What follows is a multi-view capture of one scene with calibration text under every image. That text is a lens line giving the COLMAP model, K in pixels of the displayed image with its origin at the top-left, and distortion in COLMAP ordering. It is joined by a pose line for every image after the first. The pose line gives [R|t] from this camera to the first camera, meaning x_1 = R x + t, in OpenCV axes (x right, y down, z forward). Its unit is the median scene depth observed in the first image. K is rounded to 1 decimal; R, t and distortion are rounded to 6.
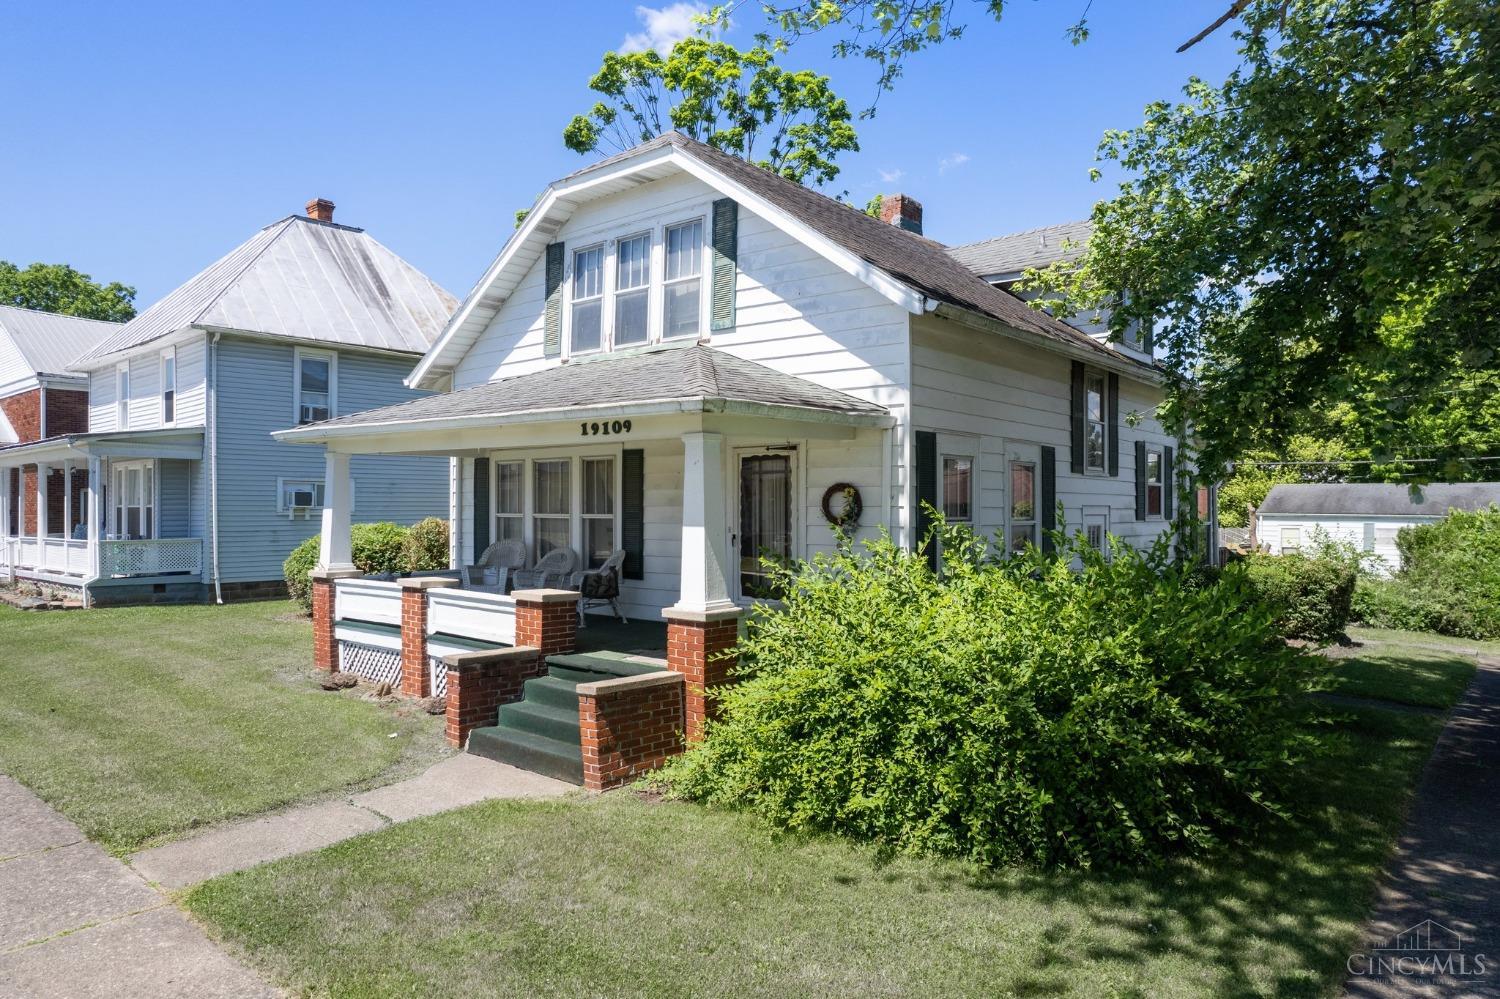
lens RADIAL K [[966.3, 0, 753.9], [0, 966.3, 502.0], [0, 0, 1]] dist [-0.098251, 0.087451]
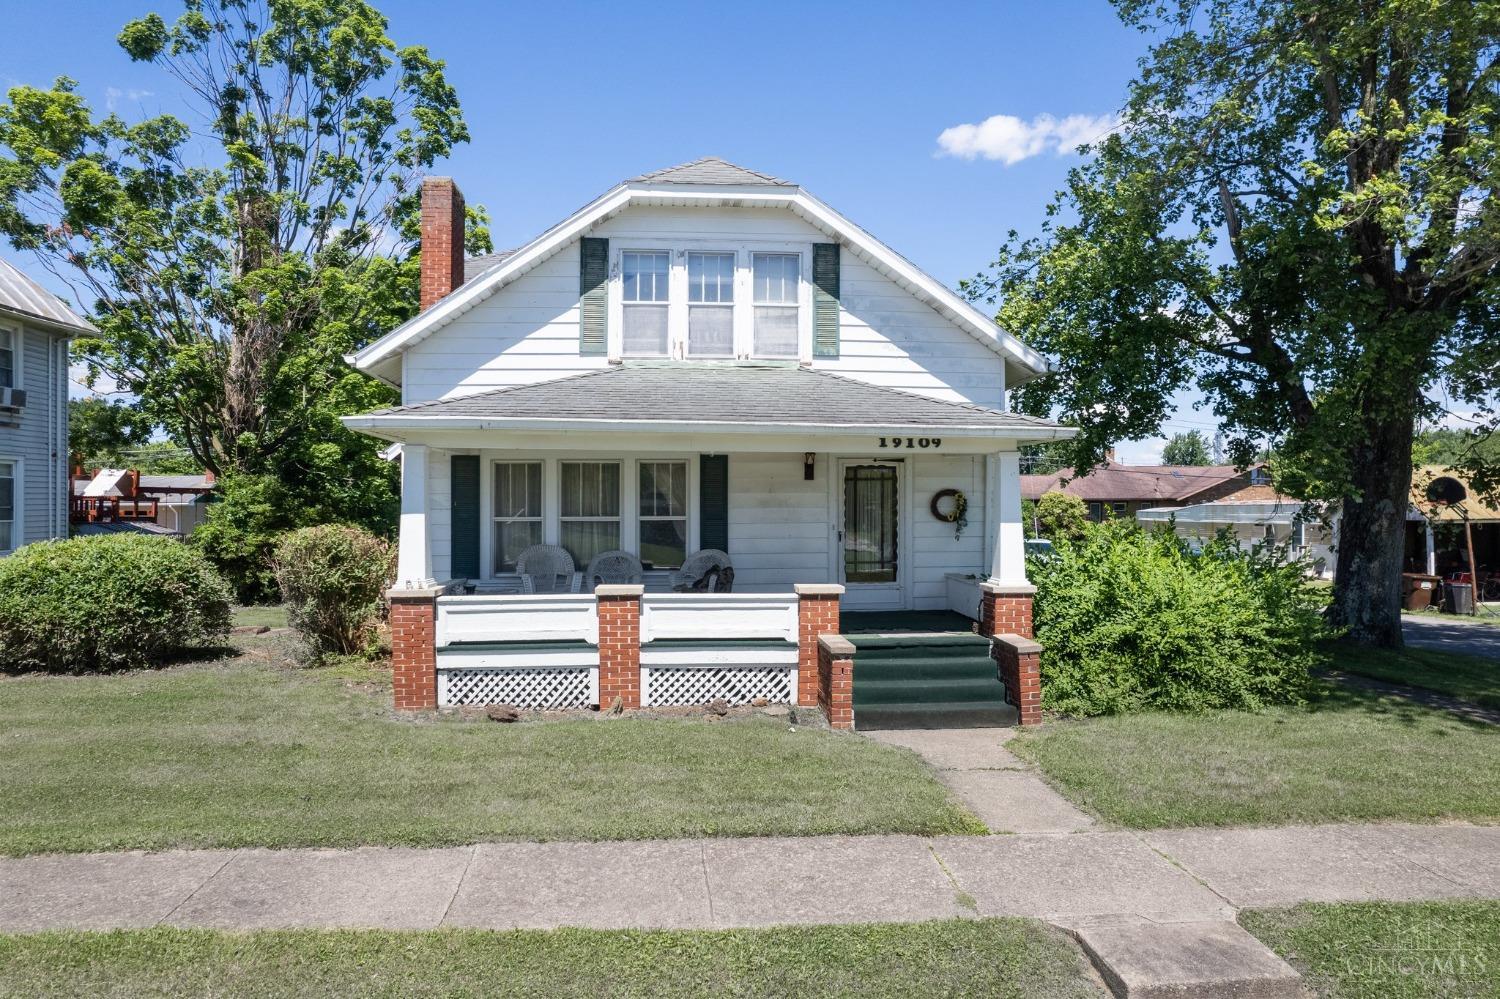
lens RADIAL K [[966.3, 0, 753.9], [0, 966.3, 502.0], [0, 0, 1]] dist [-0.098251, 0.087451]
pose [[0.716277, -0.001394, 0.697815, -0.886591], [0.000410, 0.999999, 0.001578, -0.004009], [-0.697816, -0.000844, 0.716276, 0.219092]]
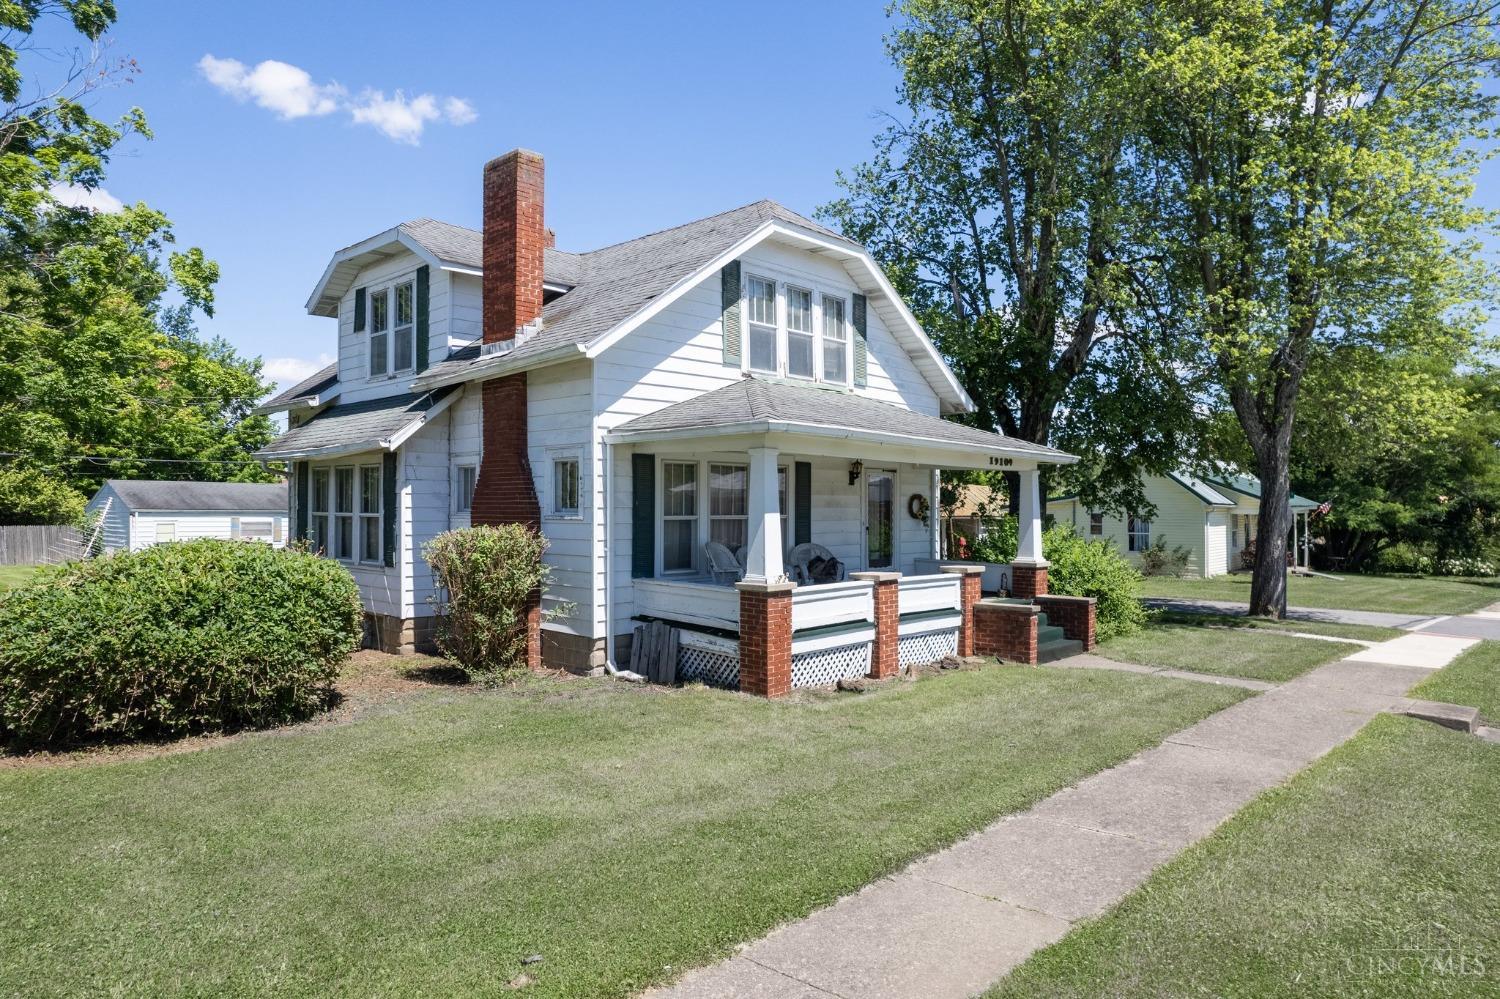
lens RADIAL K [[1005.1, 0, 780.6], [0, 1005.1, 454.8], [0, 0, 1]] dist [0.002961, 0.102897]
pose [[0.022346, 0.048048, 0.998595, -1.502452], [-0.008159, 0.998820, -0.047877, -0.001380], [-0.999717, -0.007078, 0.022712, 1.057126]]
